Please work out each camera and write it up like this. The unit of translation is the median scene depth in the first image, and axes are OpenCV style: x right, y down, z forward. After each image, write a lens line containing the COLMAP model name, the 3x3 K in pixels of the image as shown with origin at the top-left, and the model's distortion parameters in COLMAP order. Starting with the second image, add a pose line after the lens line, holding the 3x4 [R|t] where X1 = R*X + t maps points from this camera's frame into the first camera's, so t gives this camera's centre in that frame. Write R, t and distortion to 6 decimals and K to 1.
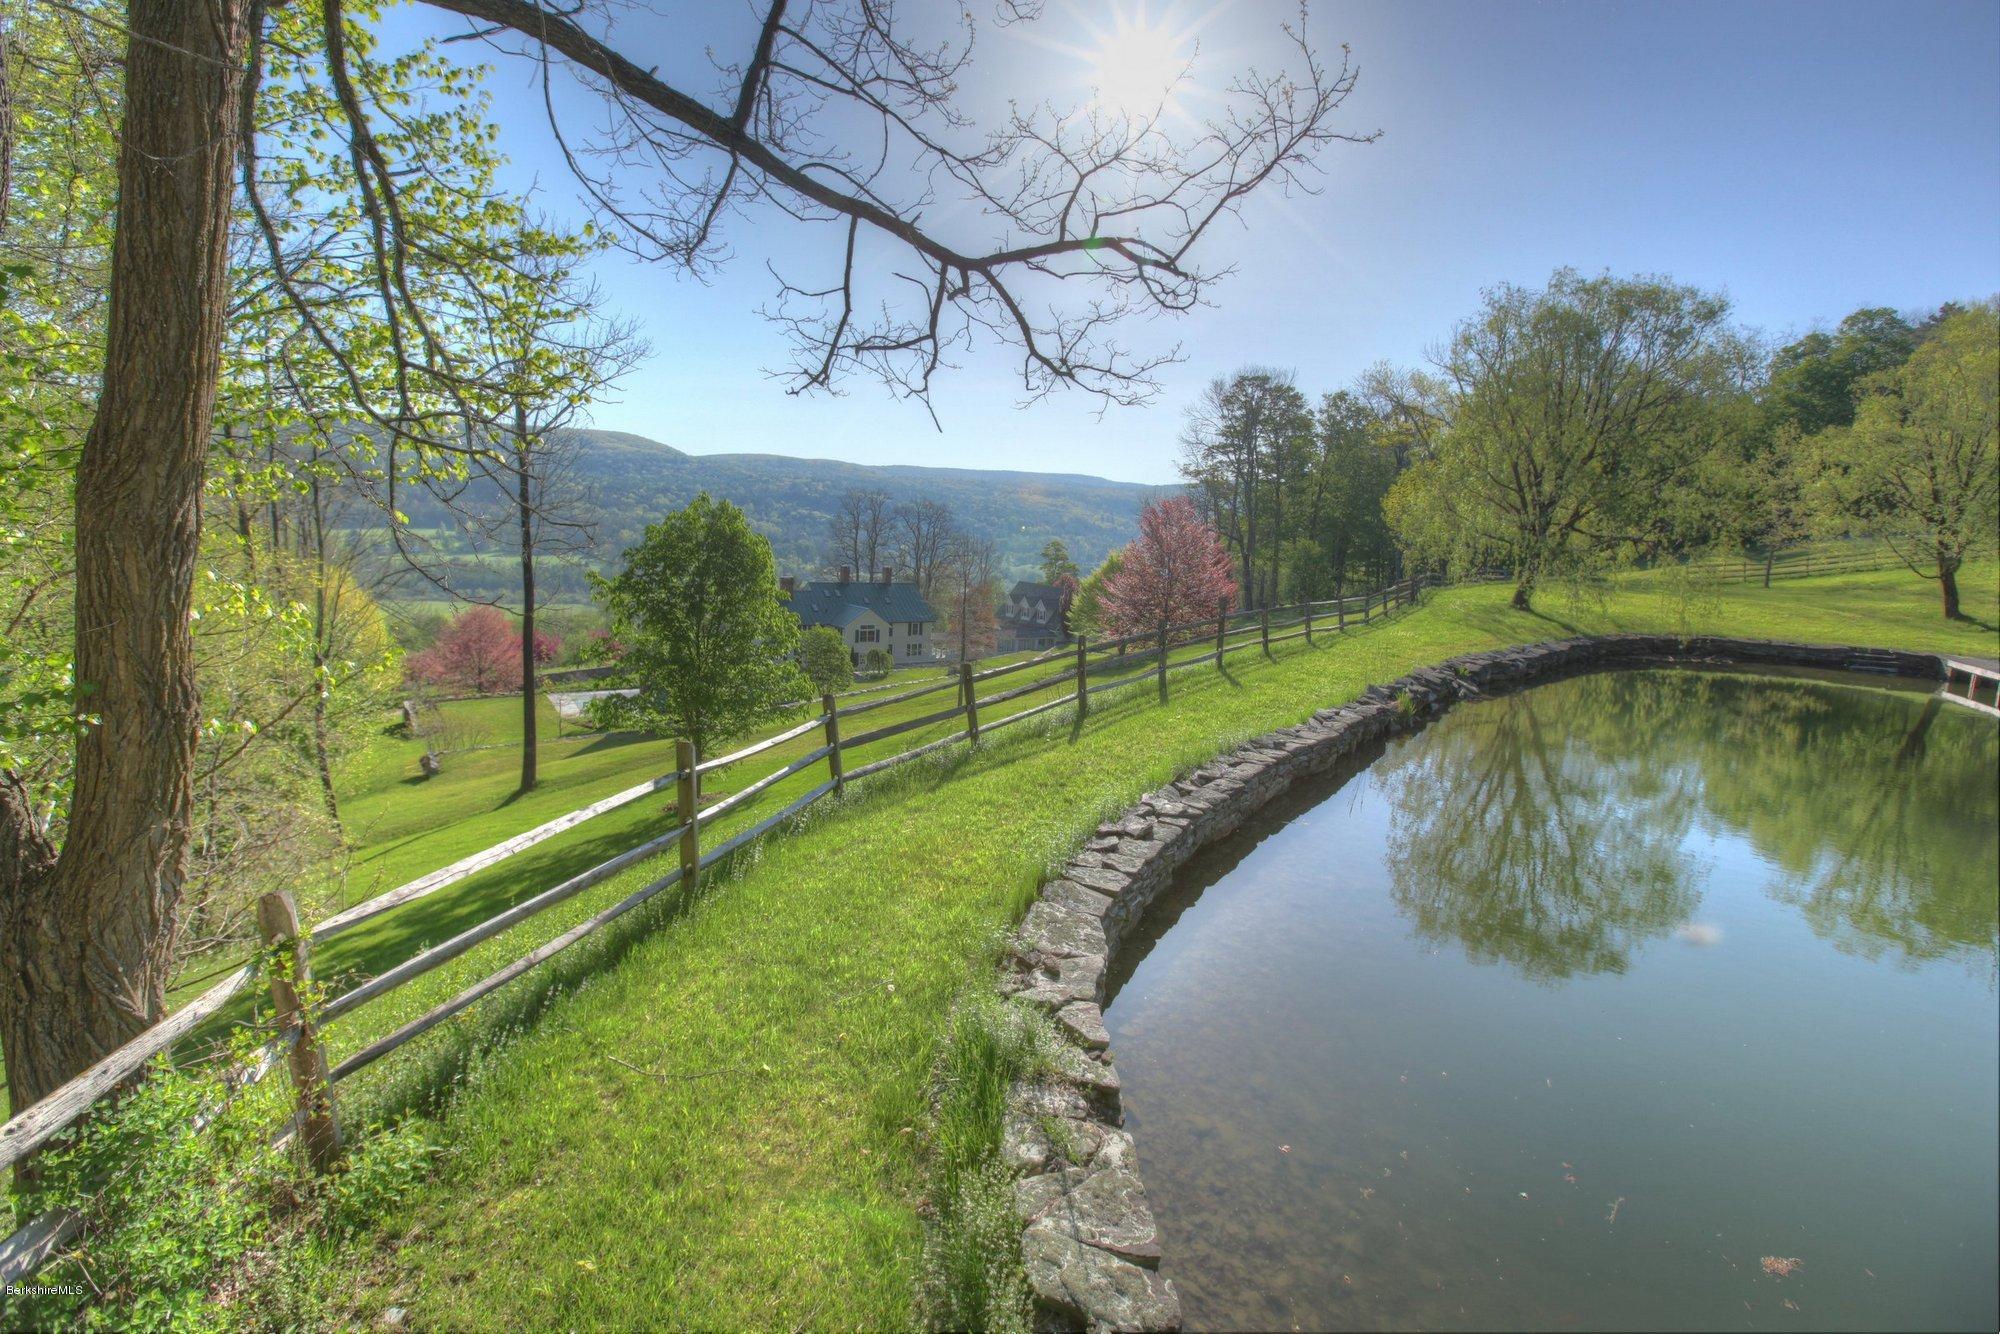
lens RADIAL K [[929.0, 0, 1008.0], [0, 929.0, 661.8], [0, 0, 1]] dist [-0.027496, 0.001350]
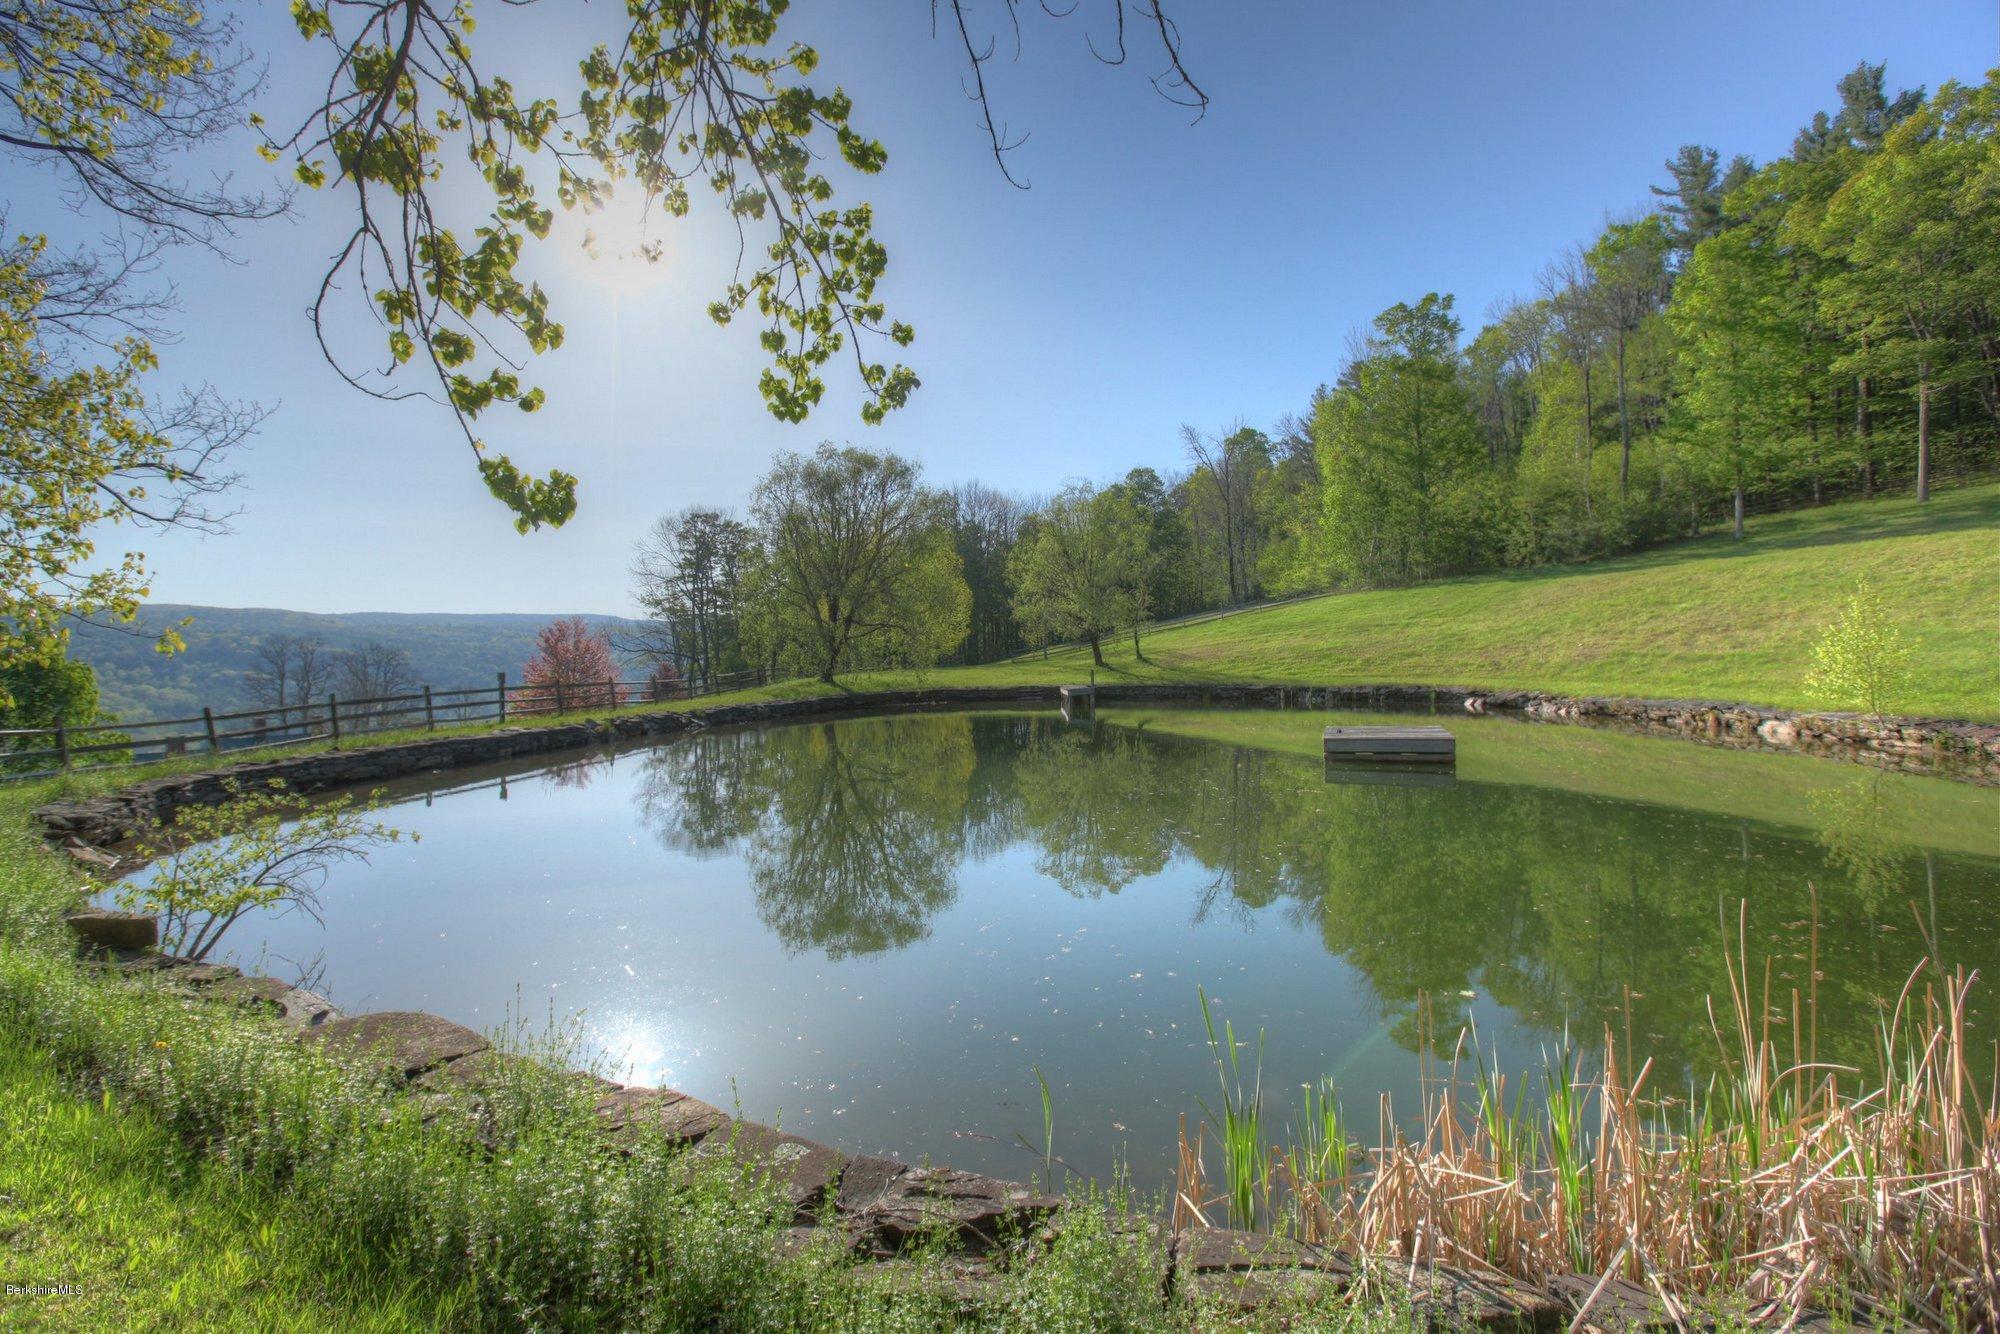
lens RADIAL K [[929.0, 0, 1007.1], [0, 929.0, 660.9], [0, 0, 1]] dist [-0.027496, 0.001350]
pose [[0.880026, -0.064177, 0.470569, 0.052996], [0.129734, 0.985628, -0.108197, 0.032707], [-0.456862, 0.156265, 0.875704, -0.113740]]
